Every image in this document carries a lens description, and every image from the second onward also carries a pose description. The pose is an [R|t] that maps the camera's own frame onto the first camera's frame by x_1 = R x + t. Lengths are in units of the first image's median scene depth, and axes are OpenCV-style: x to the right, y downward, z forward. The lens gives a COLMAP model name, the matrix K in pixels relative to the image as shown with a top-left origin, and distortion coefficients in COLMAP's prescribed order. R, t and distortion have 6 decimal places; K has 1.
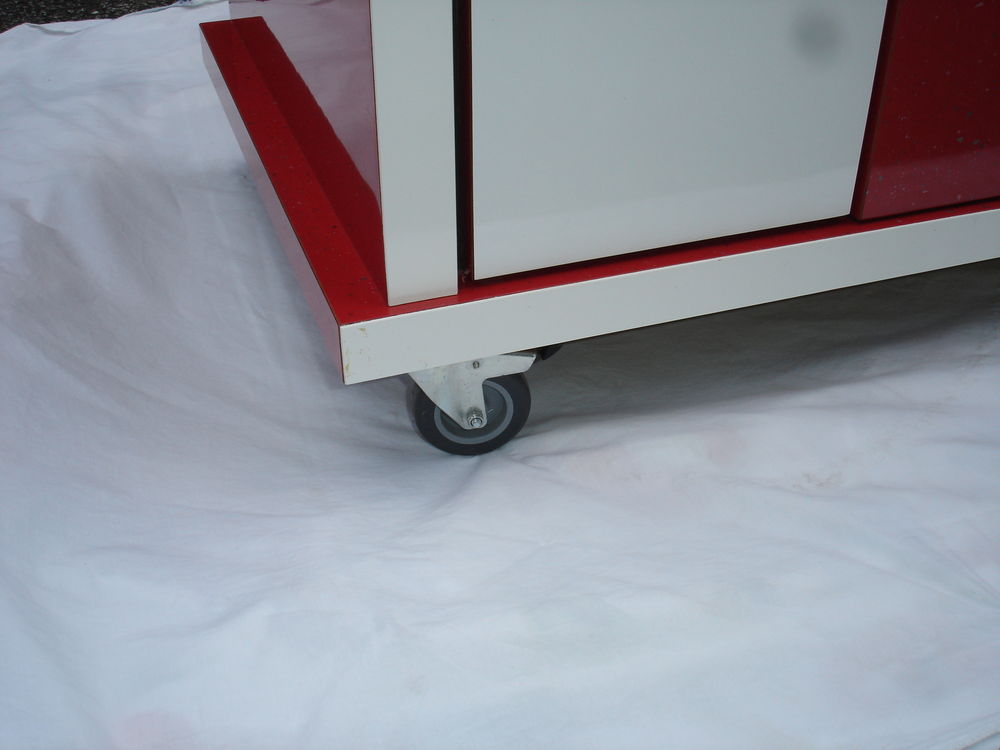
lens RADIAL K [[1128.6, 0, 496.0], [0, 1128.6, 375.2], [0, 0, 1]] dist [-0.094777, -0.070139]
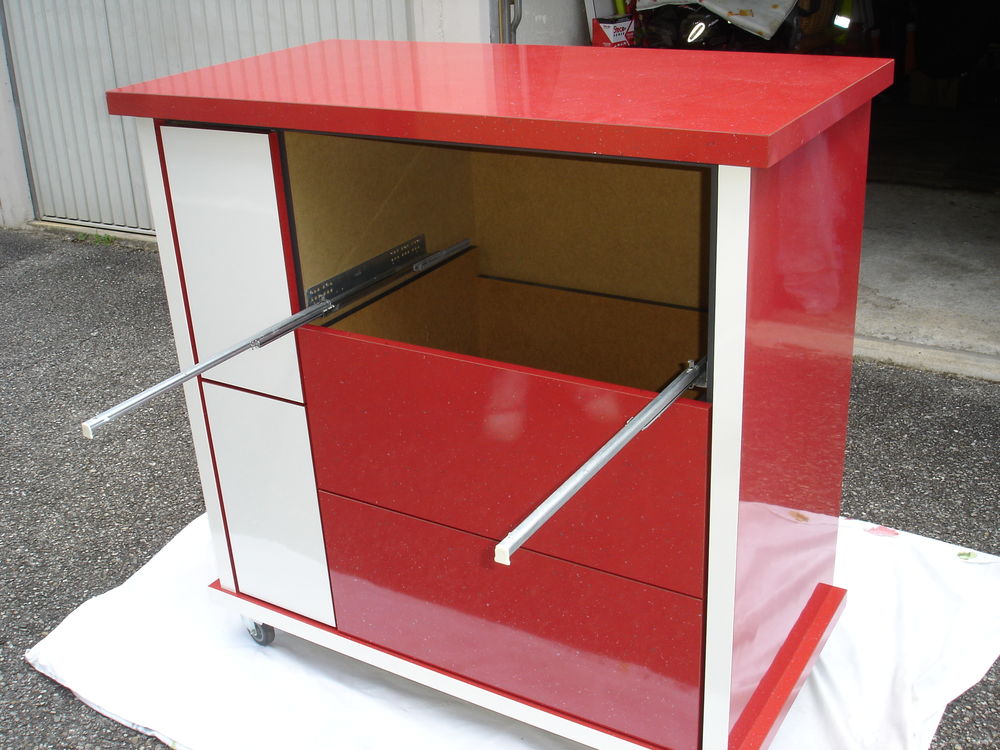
lens RADIAL K [[1128.6, 0, 496.0], [0, 1128.6, 375.2], [0, 0, 1]] dist [-0.094777, -0.070139]
pose [[0.616732, 0.282218, -0.734844, 2.589098], [-0.396636, 0.917767, 0.019586, -0.989206], [0.679943, 0.279386, 0.677954, -0.936069]]
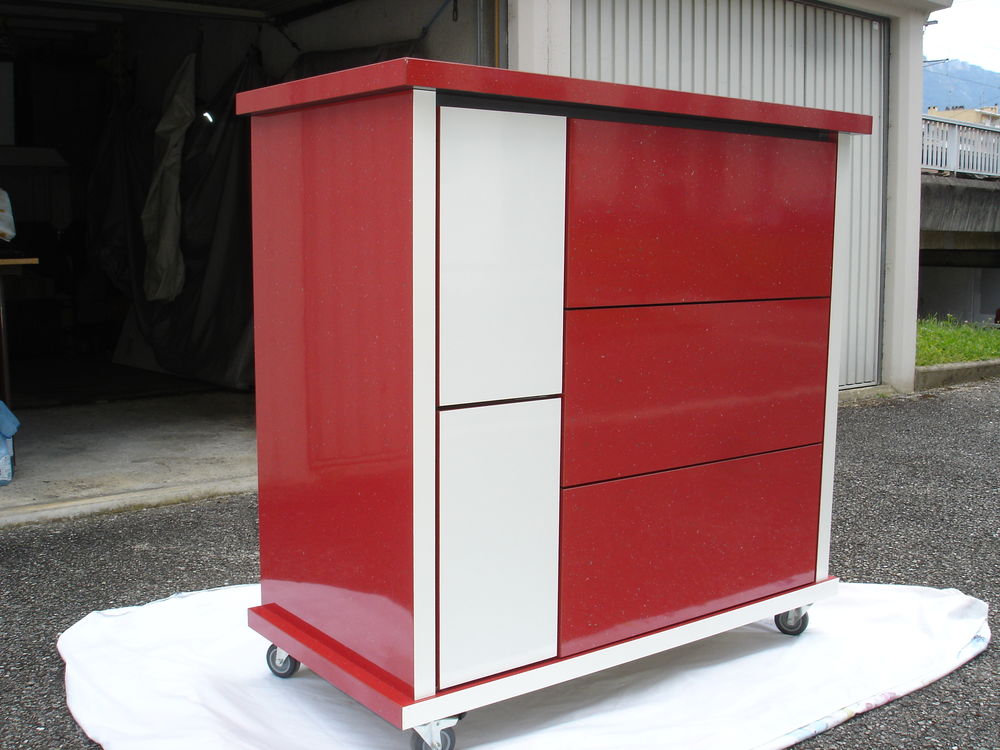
lens RADIAL K [[1128.6, 0, 496.0], [0, 1128.6, 375.2], [0, 0, 1]] dist [-0.094777, -0.070139]
pose [[0.955522, -0.034464, 0.292901, -0.626367], [0.162687, 0.889969, -0.426014, 0.401717], [-0.245990, 0.454717, 0.855991, -1.686985]]
